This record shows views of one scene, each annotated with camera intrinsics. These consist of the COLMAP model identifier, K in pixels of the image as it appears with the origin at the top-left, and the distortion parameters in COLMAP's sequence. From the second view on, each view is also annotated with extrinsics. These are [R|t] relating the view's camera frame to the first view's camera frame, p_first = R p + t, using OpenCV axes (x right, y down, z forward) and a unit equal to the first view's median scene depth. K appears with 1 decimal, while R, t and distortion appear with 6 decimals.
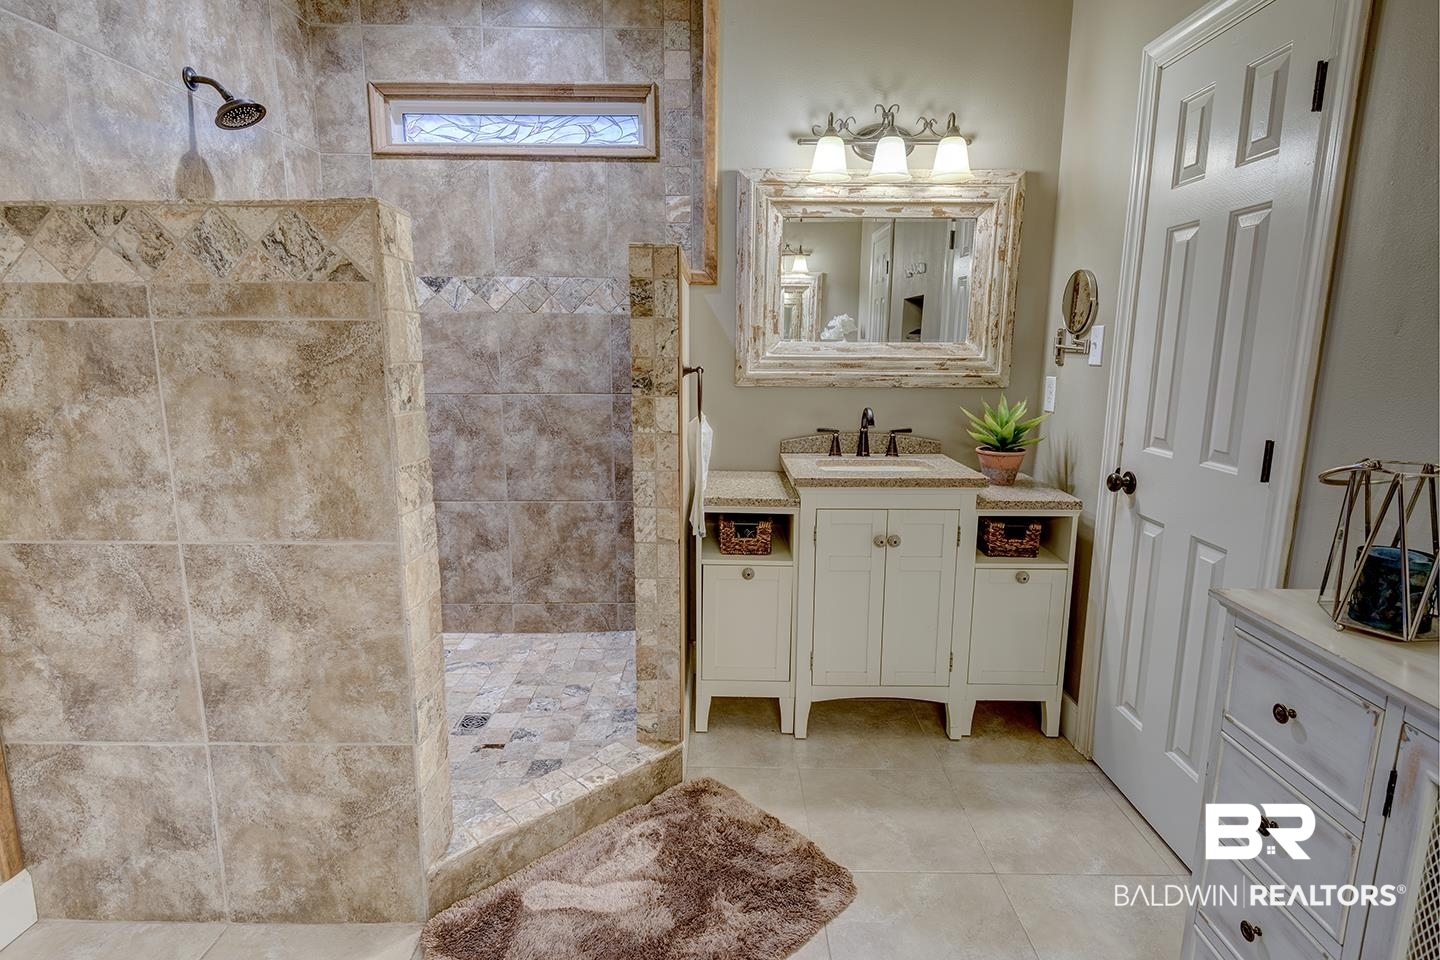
lens RADIAL K [[748.3, 0, 723.8], [0, 748.3, 478.8], [0, 0, 1]] dist [0.036893, -0.026262]
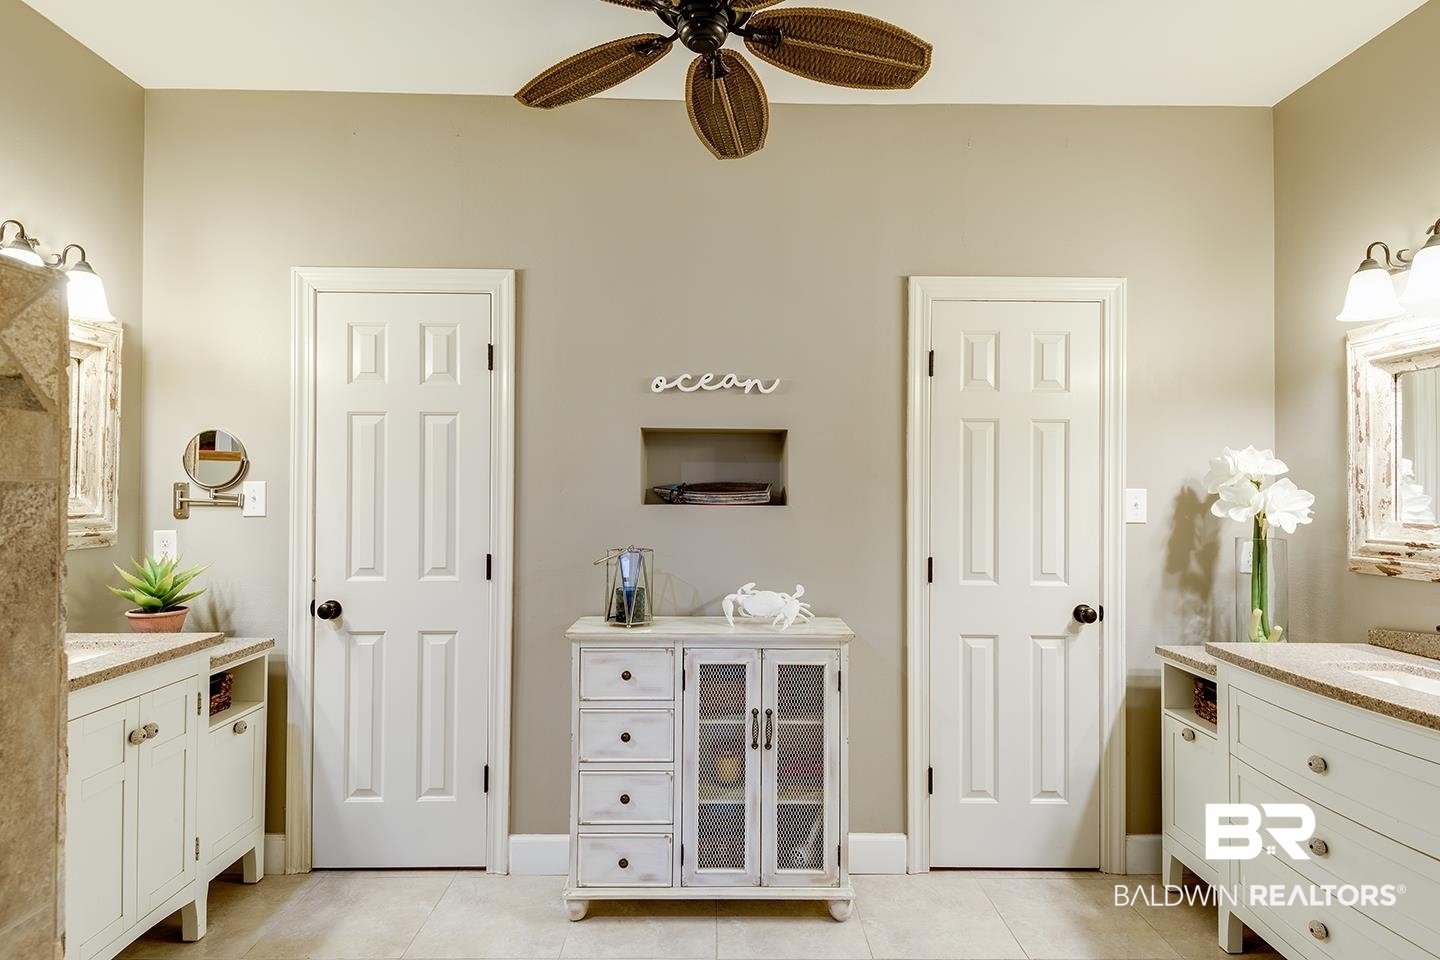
lens RADIAL K [[748.3, 0, 723.8], [0, 748.3, 478.8], [0, 0, 1]] dist [0.036893, -0.026262]
pose [[-0.016777, 0.008589, 0.999822, -0.645941], [0.177744, 0.984062, -0.005471, -0.077600], [-0.983934, 0.177620, -0.018037, 0.337141]]
